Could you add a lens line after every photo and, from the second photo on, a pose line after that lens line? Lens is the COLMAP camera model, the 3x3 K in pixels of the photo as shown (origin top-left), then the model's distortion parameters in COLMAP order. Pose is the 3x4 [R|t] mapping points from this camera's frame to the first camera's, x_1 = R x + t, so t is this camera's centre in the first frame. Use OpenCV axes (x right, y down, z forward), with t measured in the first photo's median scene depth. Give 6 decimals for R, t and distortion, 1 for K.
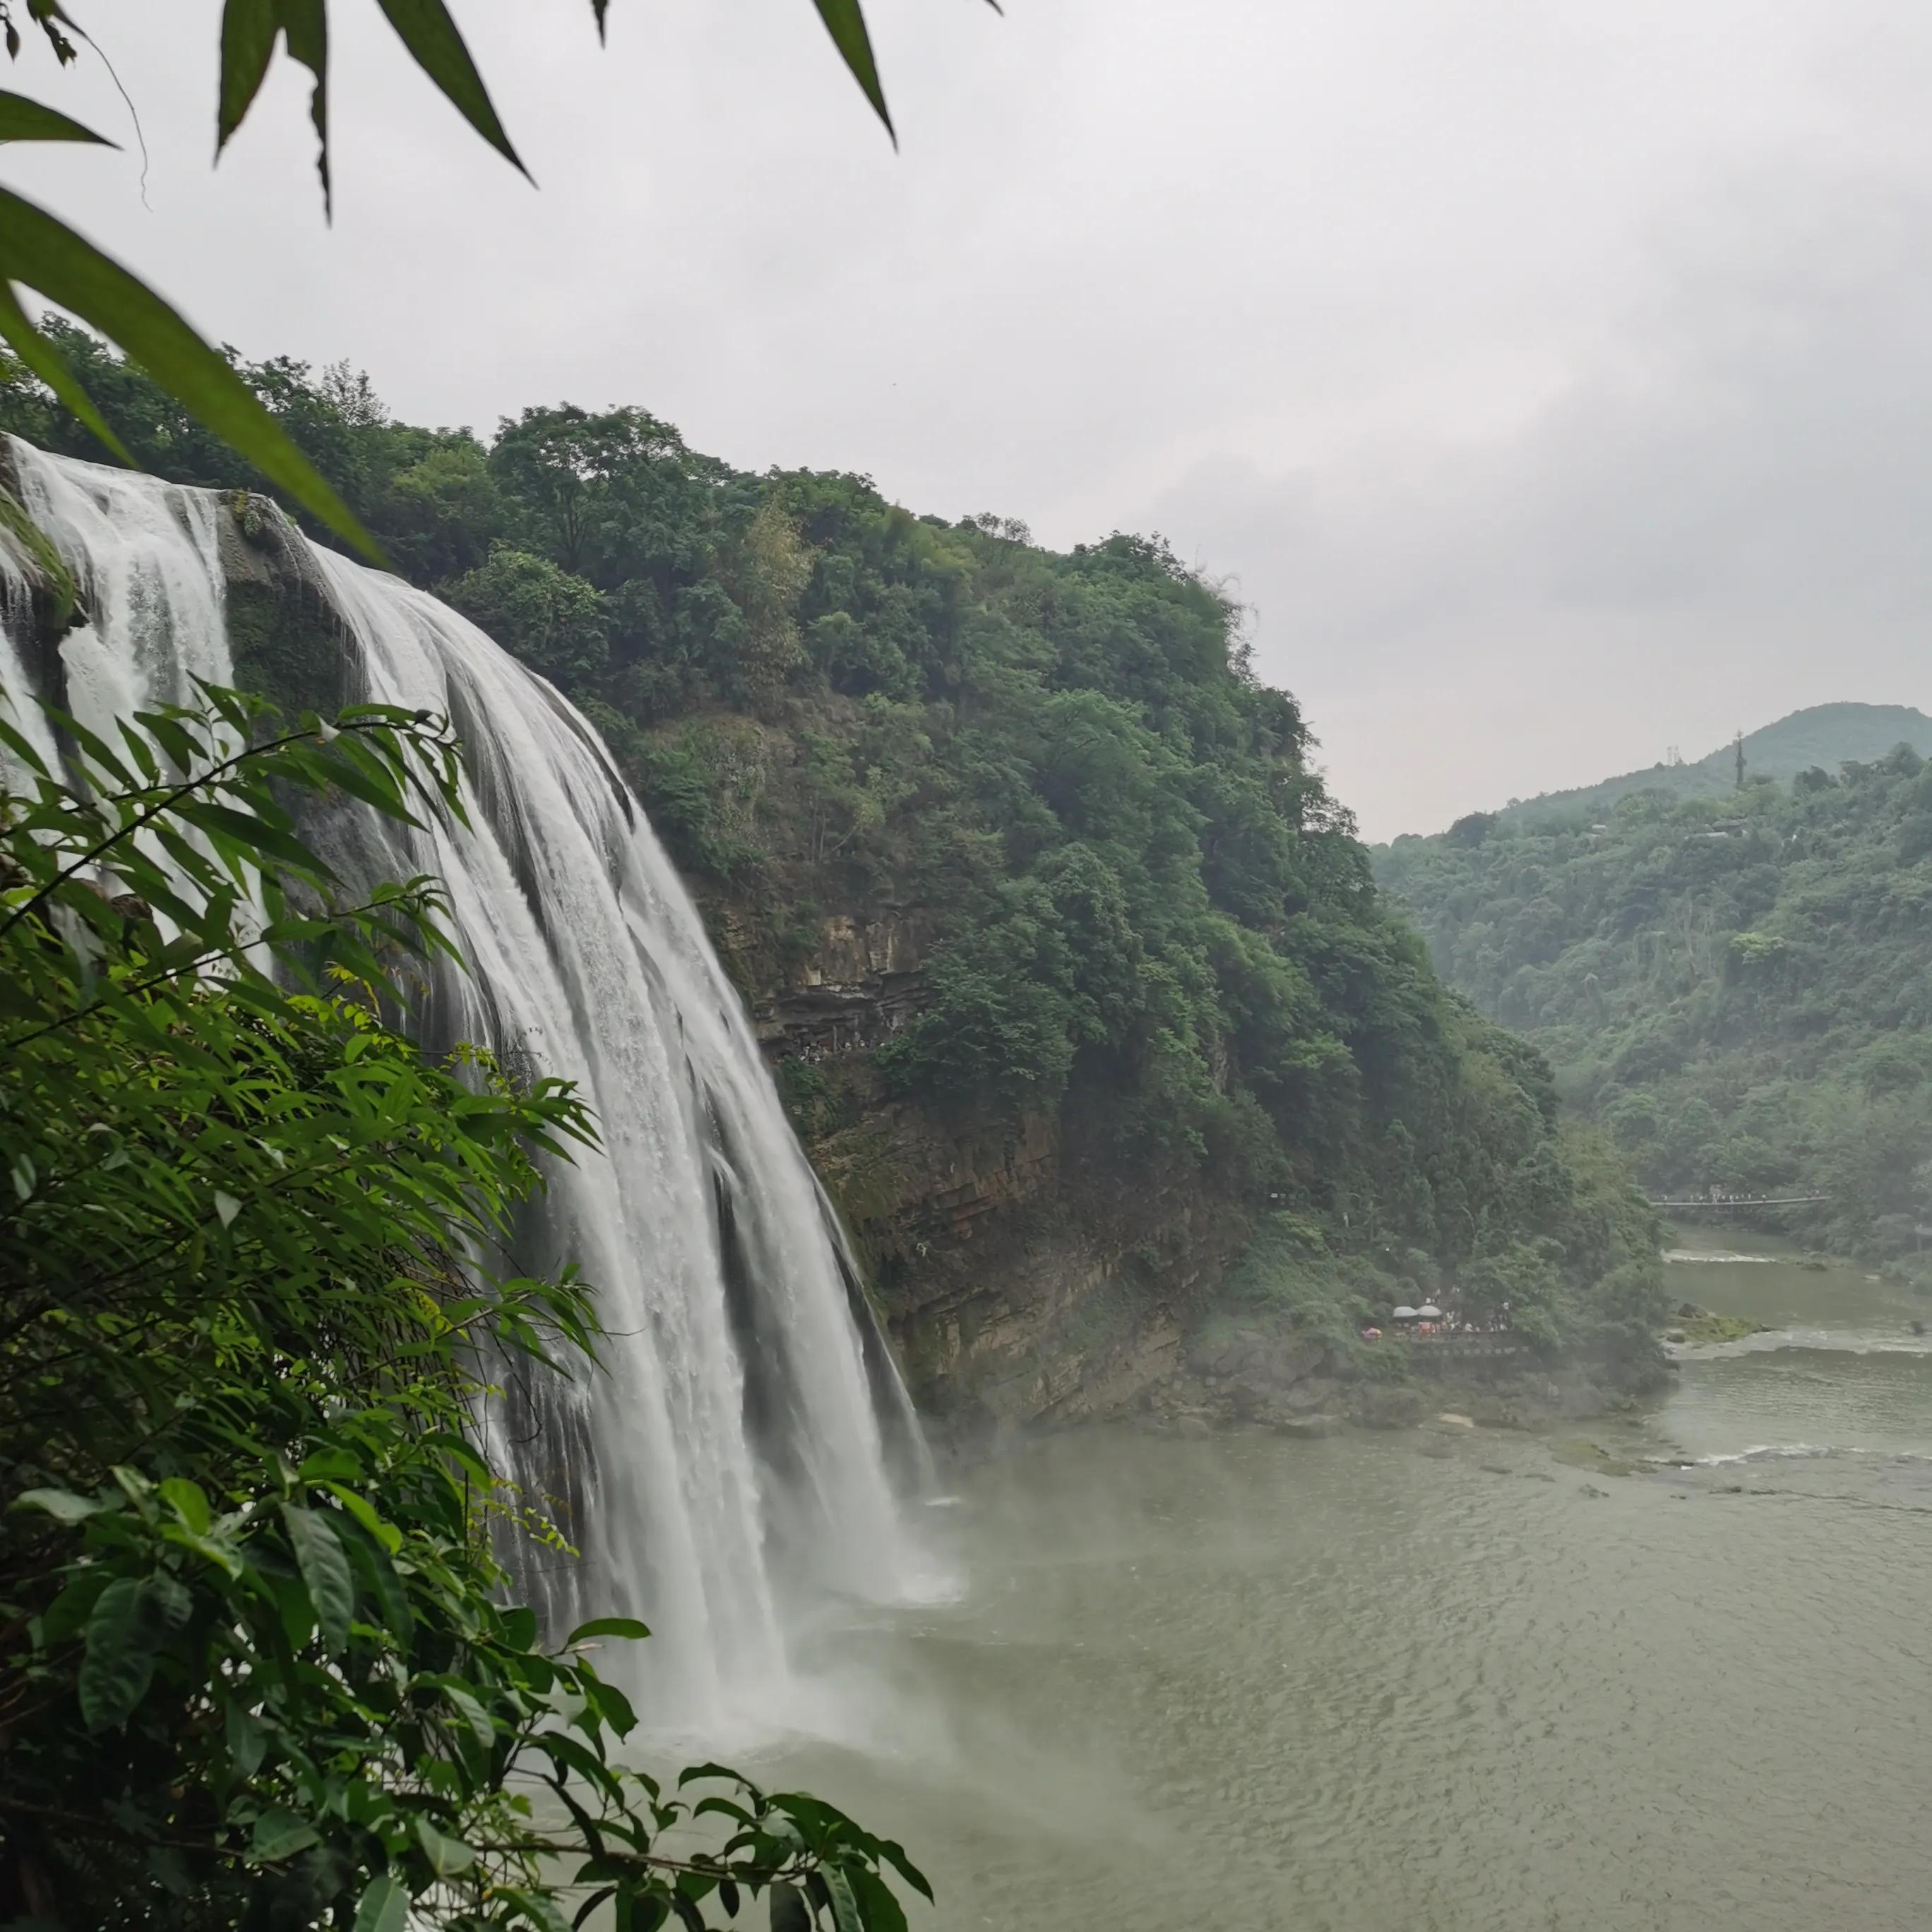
lens RADIAL K [[1972.4, 0, 966.0], [0, 1972.4, 966.0], [0, 0, 1]] dist [0.049982, -0.021224]
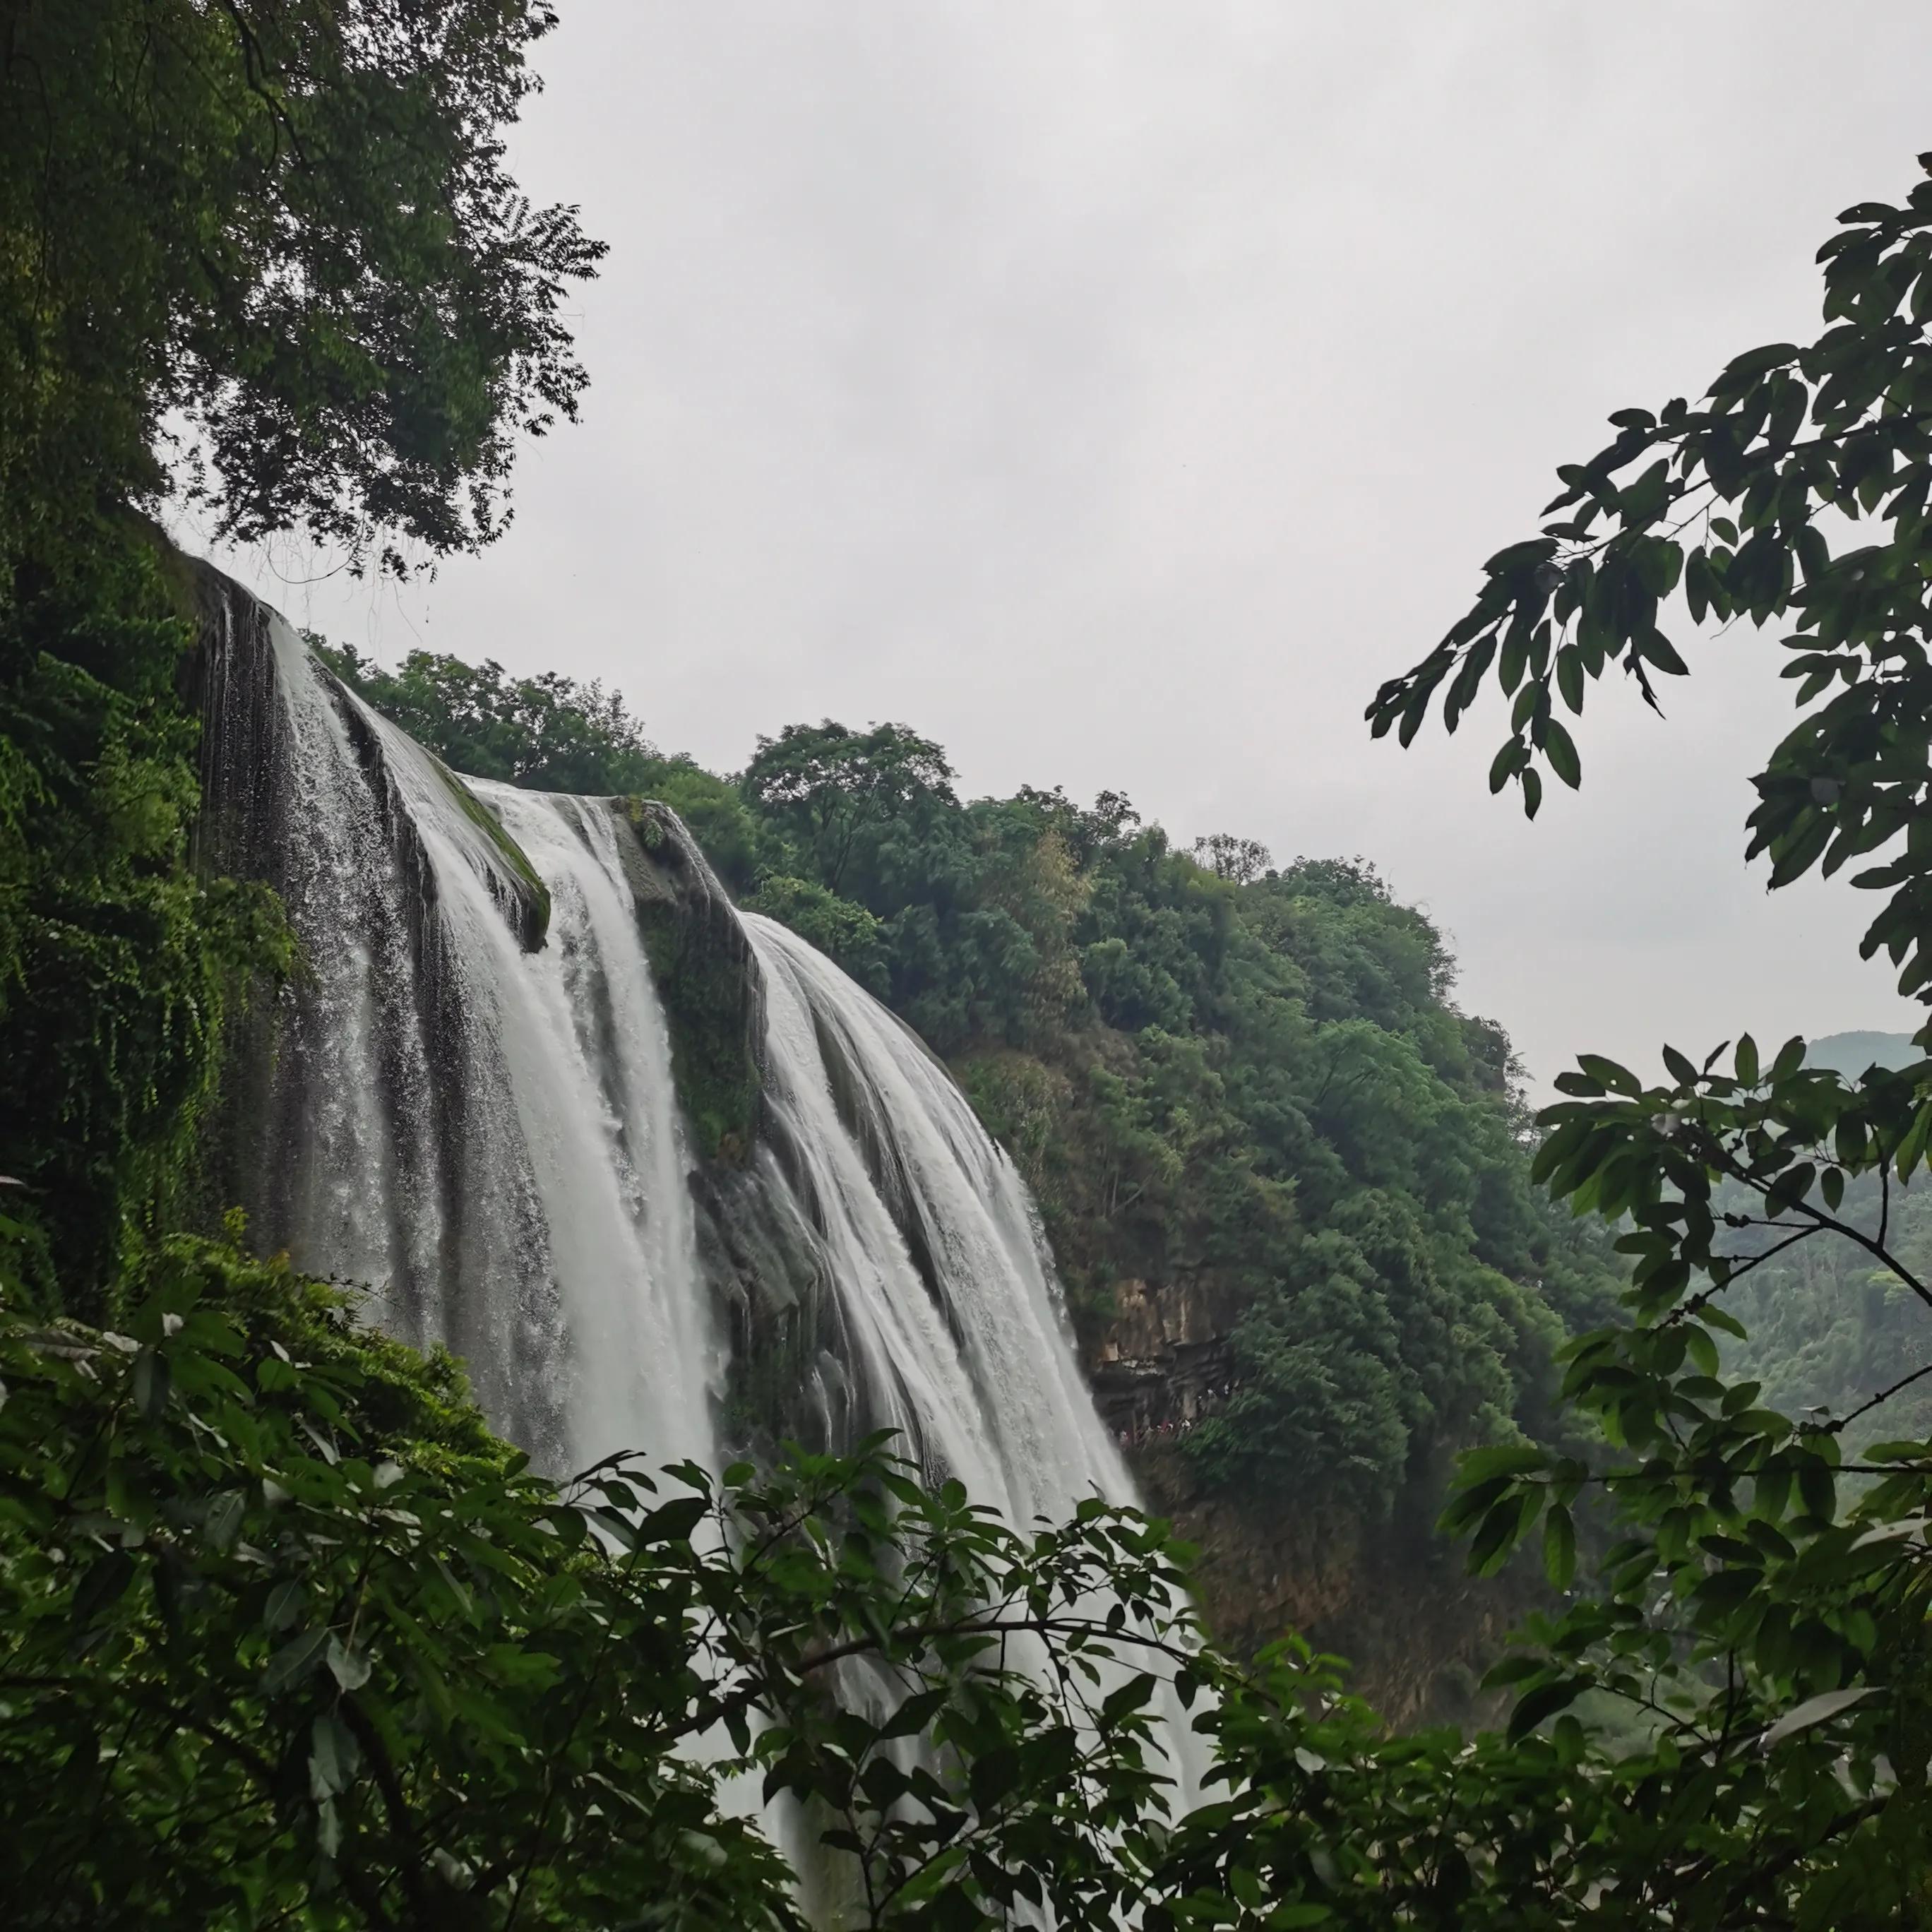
lens RADIAL K [[1985.9, 0, 966.0], [0, 1985.9, 966.0], [0, 0, 1]] dist [0.071898, -0.065952]
pose [[0.999853, -0.017119, -0.000952, -0.133444], [0.016706, 0.985220, -0.170475, -0.012864], [0.003857, 0.170434, 0.985362, 0.106798]]
